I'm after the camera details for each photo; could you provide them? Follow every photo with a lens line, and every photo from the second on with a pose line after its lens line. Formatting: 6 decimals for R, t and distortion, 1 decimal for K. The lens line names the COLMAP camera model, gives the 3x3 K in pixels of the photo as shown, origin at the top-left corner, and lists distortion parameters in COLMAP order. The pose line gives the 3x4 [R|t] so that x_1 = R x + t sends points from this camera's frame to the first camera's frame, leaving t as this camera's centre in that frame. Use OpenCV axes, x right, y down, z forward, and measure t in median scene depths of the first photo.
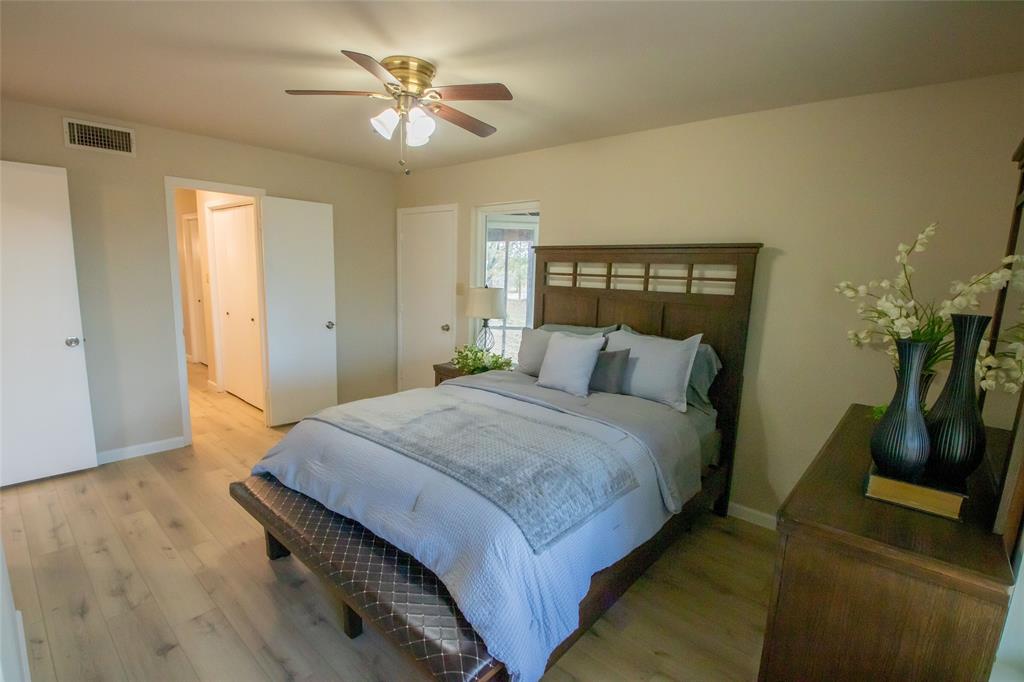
lens RADIAL K [[469.7, 0, 513.3], [0, 469.7, 353.5], [0, 0, 1]] dist [0.003395, -0.019969]
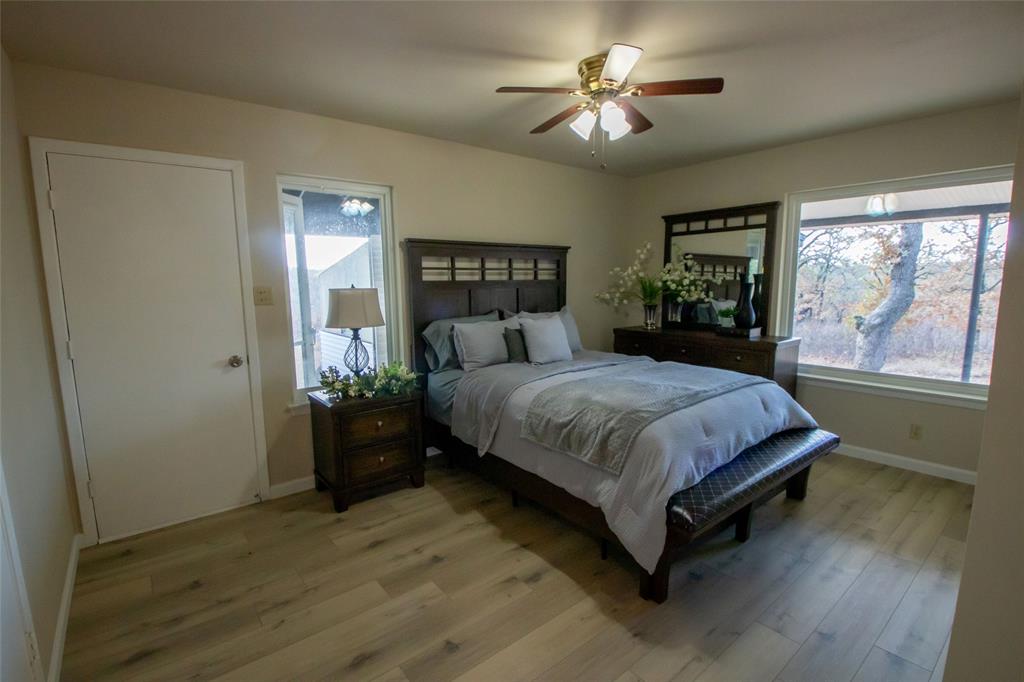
lens RADIAL K [[478.6, 0, 531.5], [0, 478.6, 339.5], [0, 0, 1]] dist [0.002737, -0.014293]
pose [[0.157155, -0.174261, 0.972078, -0.864163], [0.167647, 0.974730, 0.147633, -0.139828], [-0.973240, 0.139764, 0.182398, 0.648062]]
